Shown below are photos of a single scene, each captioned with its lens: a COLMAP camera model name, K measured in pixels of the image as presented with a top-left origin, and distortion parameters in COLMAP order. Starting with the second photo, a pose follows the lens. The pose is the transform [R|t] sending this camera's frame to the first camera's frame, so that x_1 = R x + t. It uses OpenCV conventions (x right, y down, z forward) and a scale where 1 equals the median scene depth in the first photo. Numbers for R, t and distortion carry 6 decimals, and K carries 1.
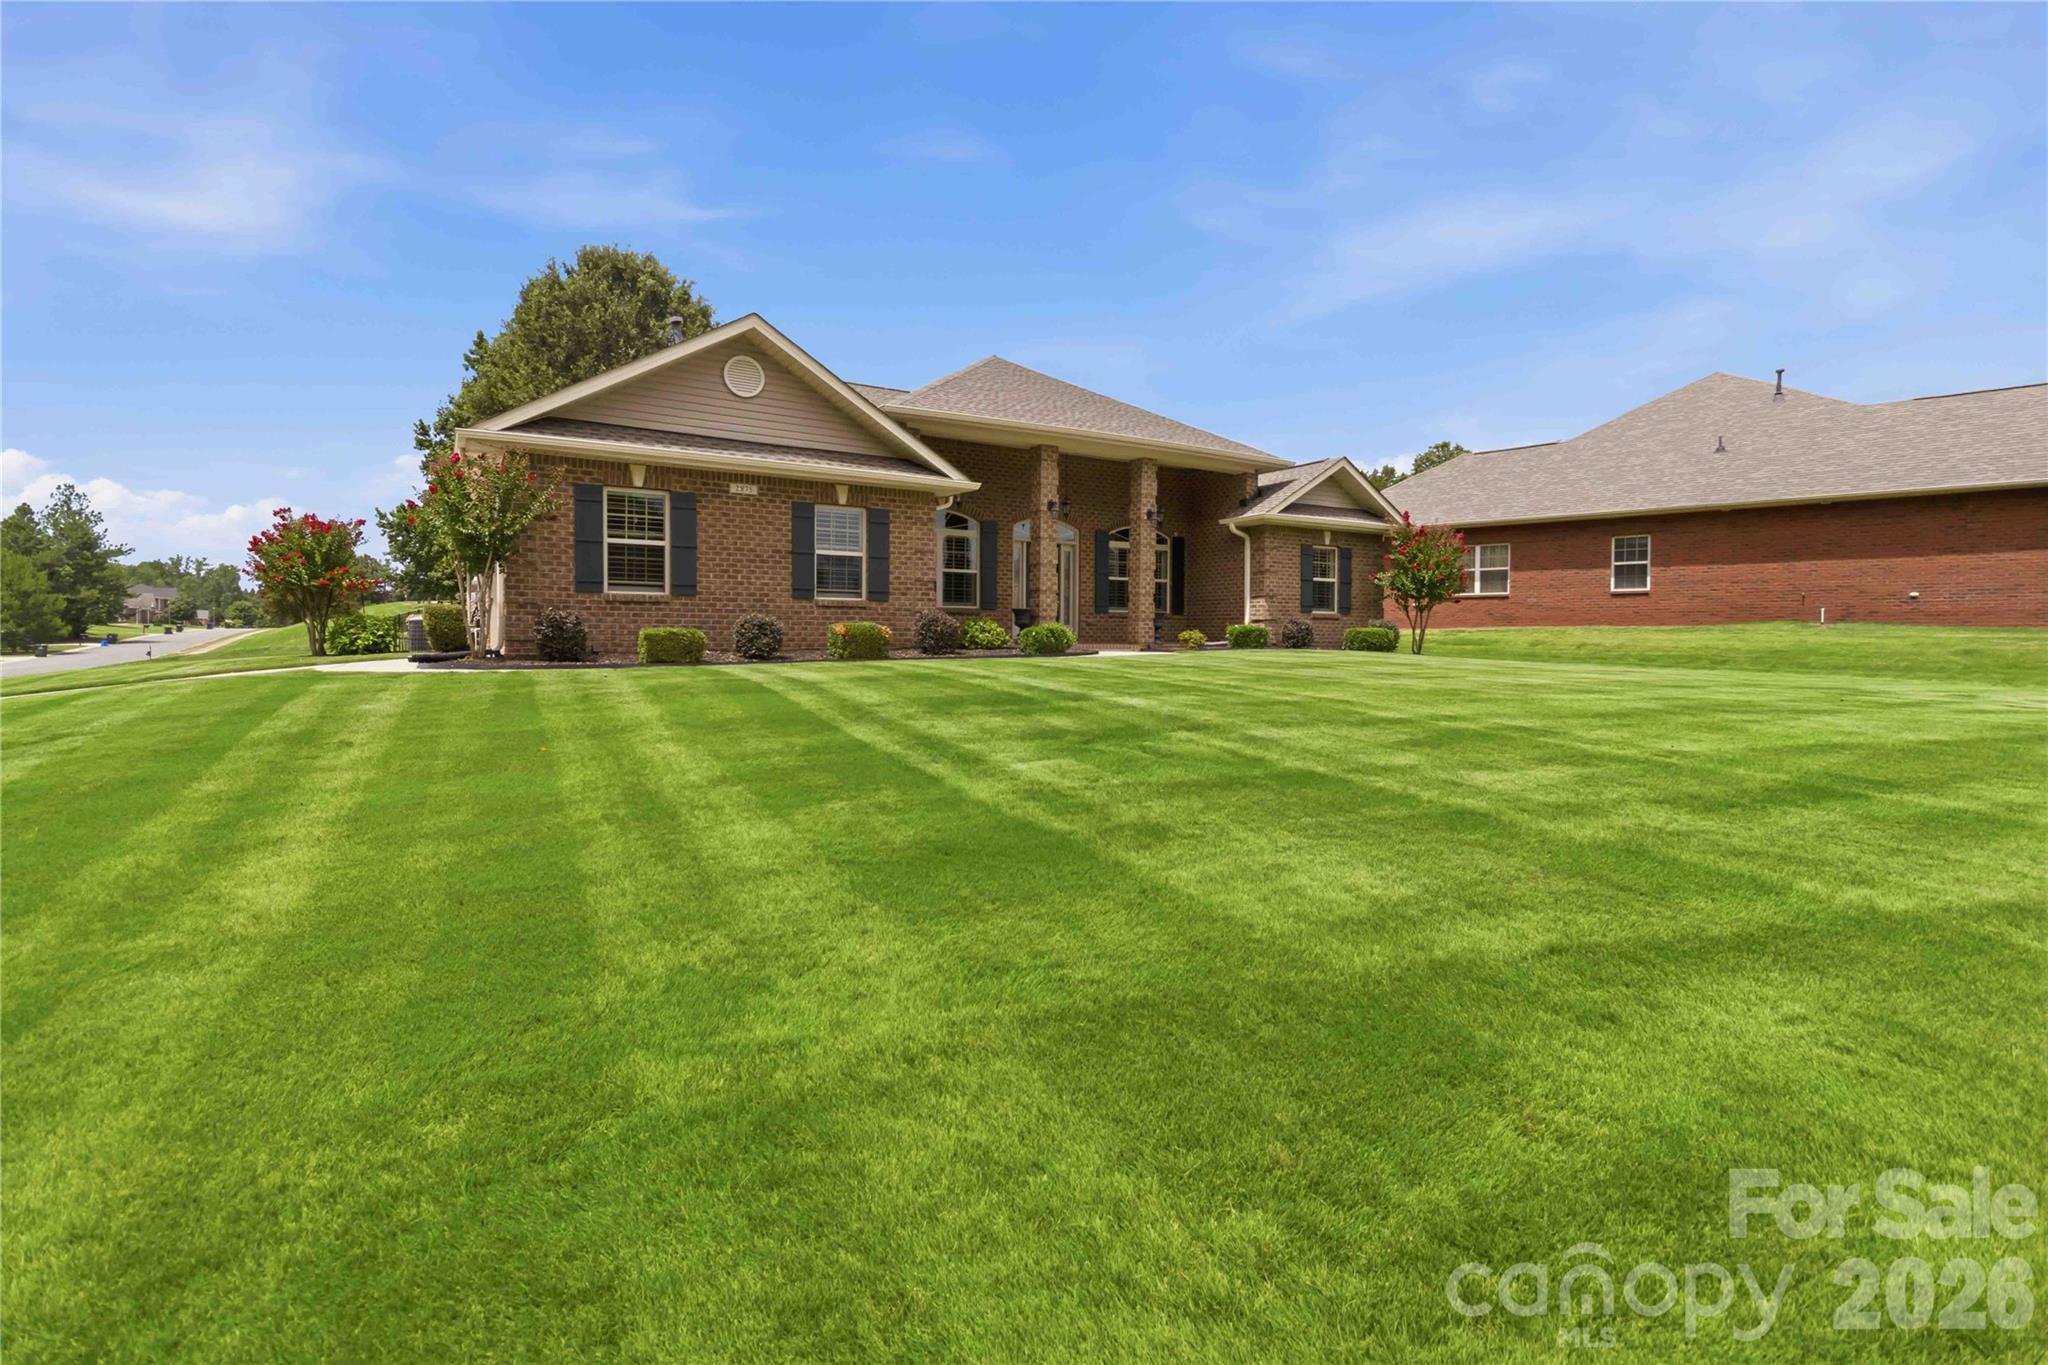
lens RADIAL K [[944.6, 0, 1017.8], [0, 944.6, 650.2], [0, 0, 1]] dist [0.000093, 0.004267]
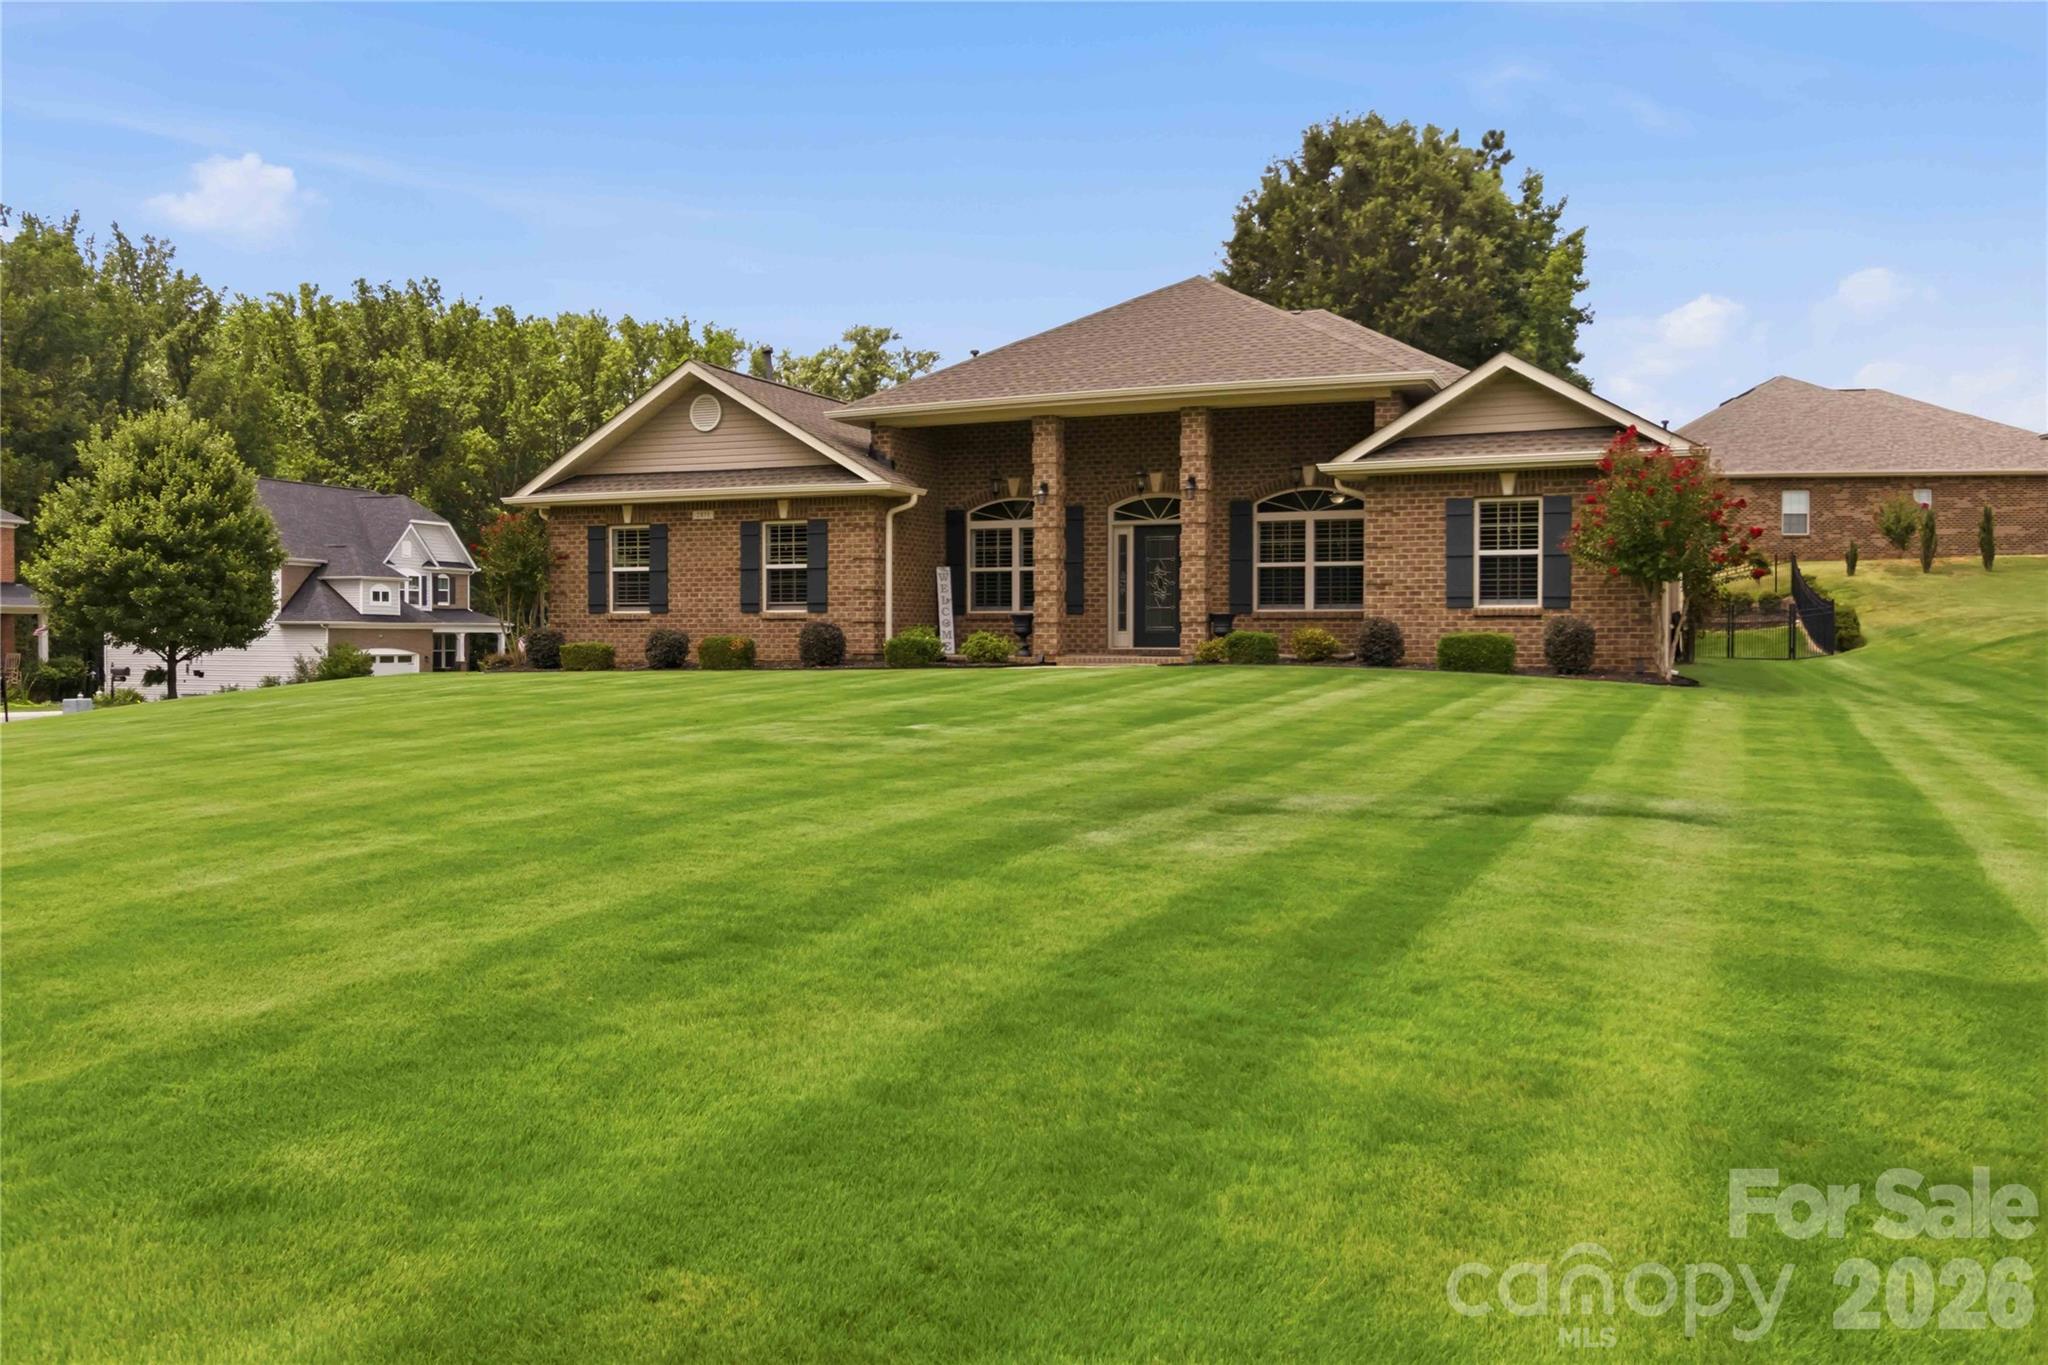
lens RADIAL K [[1615.4, 0, 1010.9], [0, 1615.4, 641.2], [0, 0, 1]] dist [0.003978, 0.000918]
pose [[0.576996, -0.003776, -0.816738, 1.094555], [-0.007046, 0.999929, -0.009601, -0.005685], [0.816716, 0.011294, 0.576929, 0.154030]]
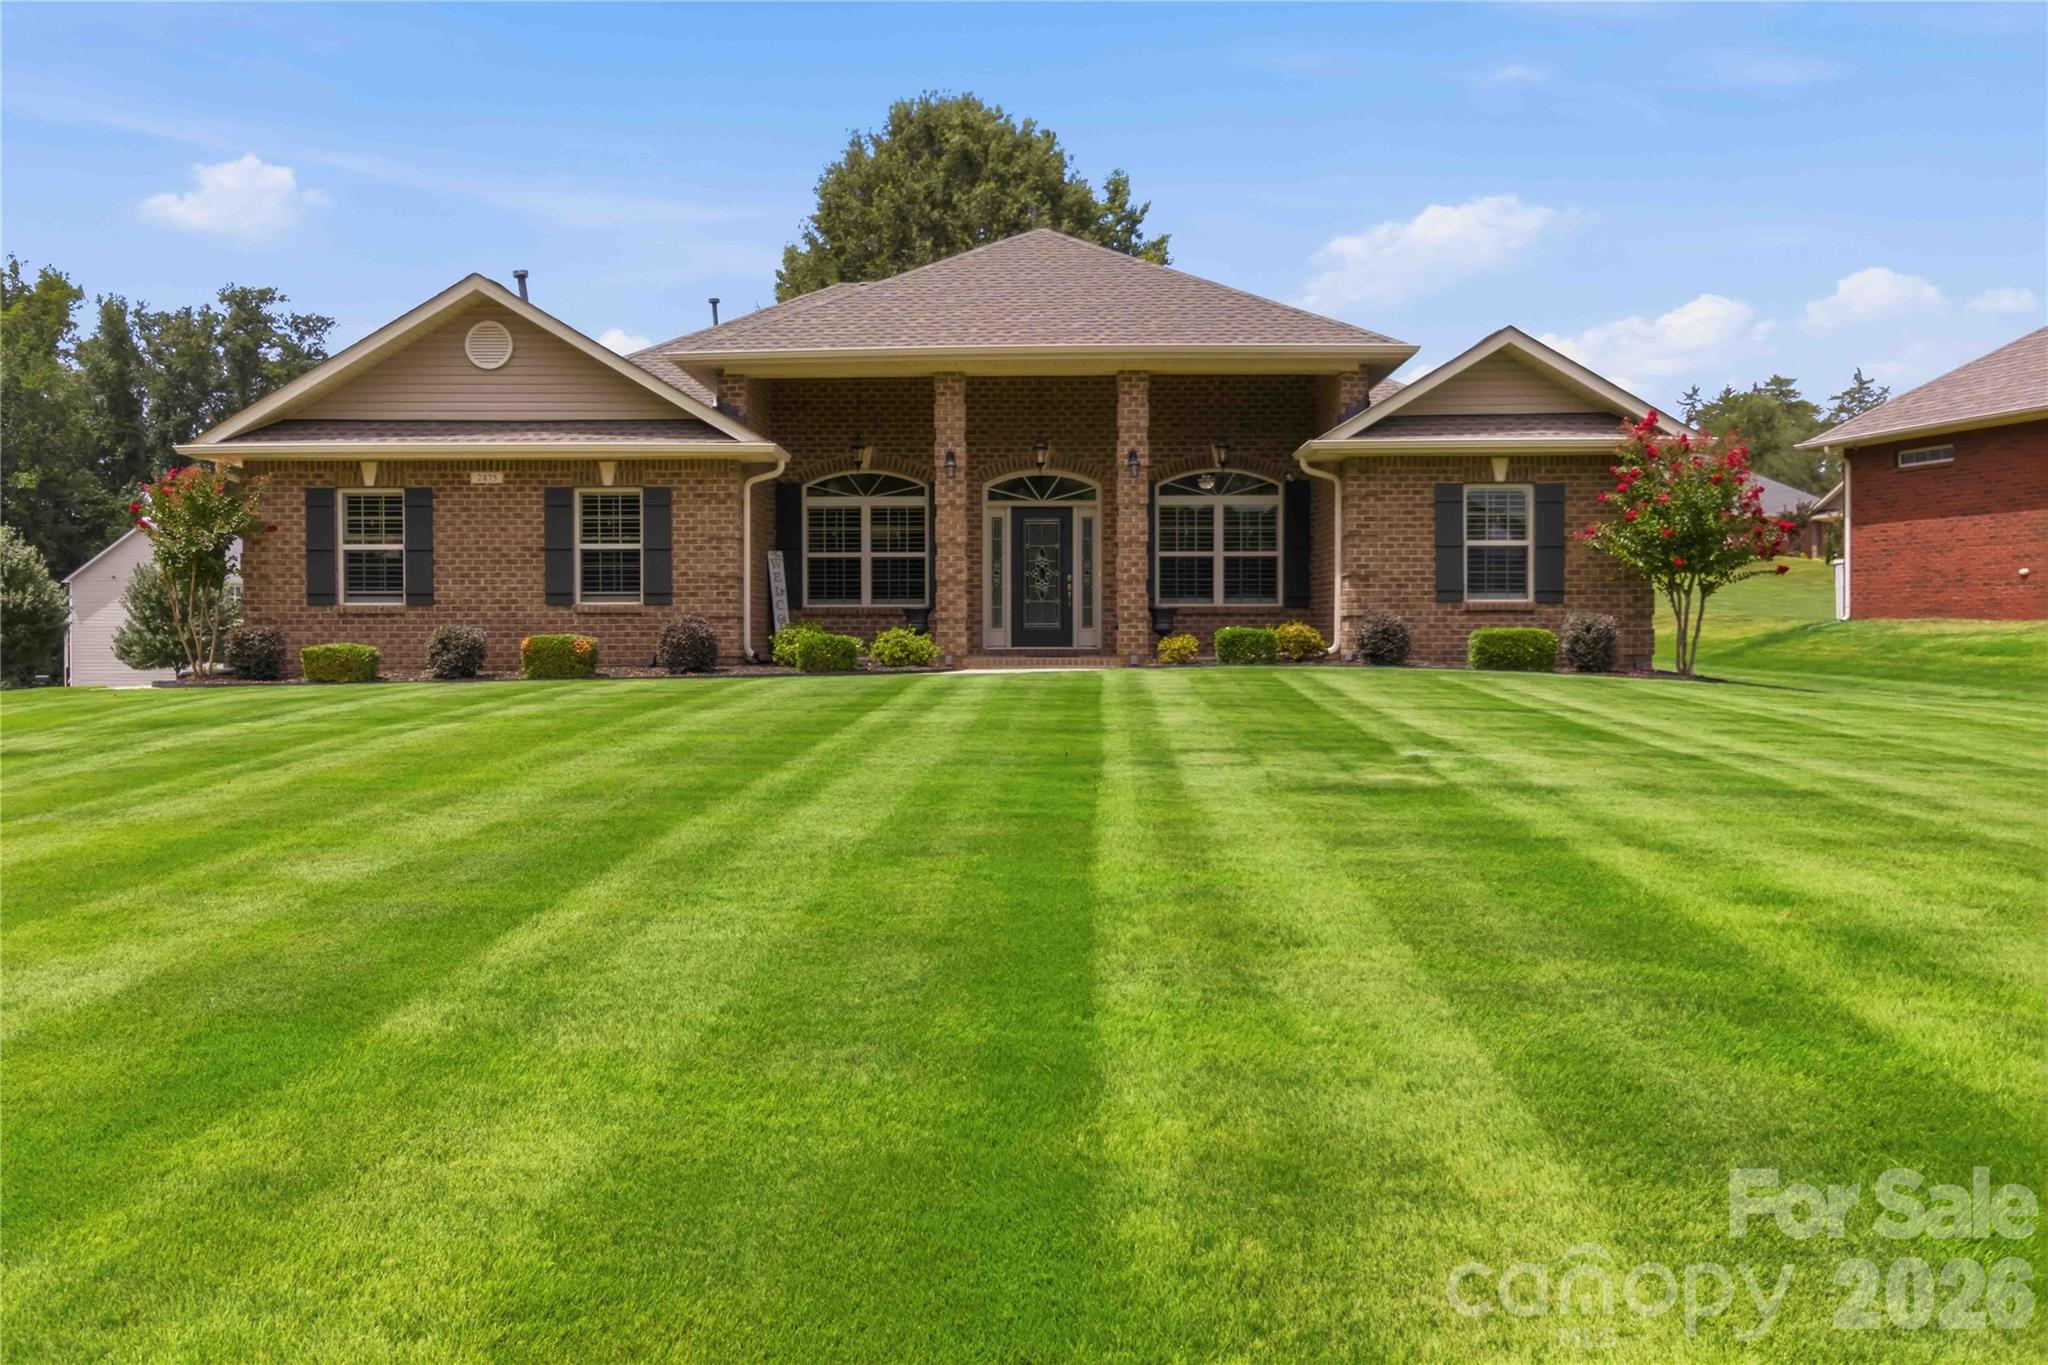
lens RADIAL K [[1615.4, 0, 1010.9], [0, 1615.4, 641.2], [0, 0, 1]] dist [0.003978, 0.000918]
pose [[0.842214, -0.006772, -0.539101, 0.666056], [0.001019, 0.999939, -0.010970, -0.005553], [0.539142, 0.008690, 0.842170, 0.023758]]
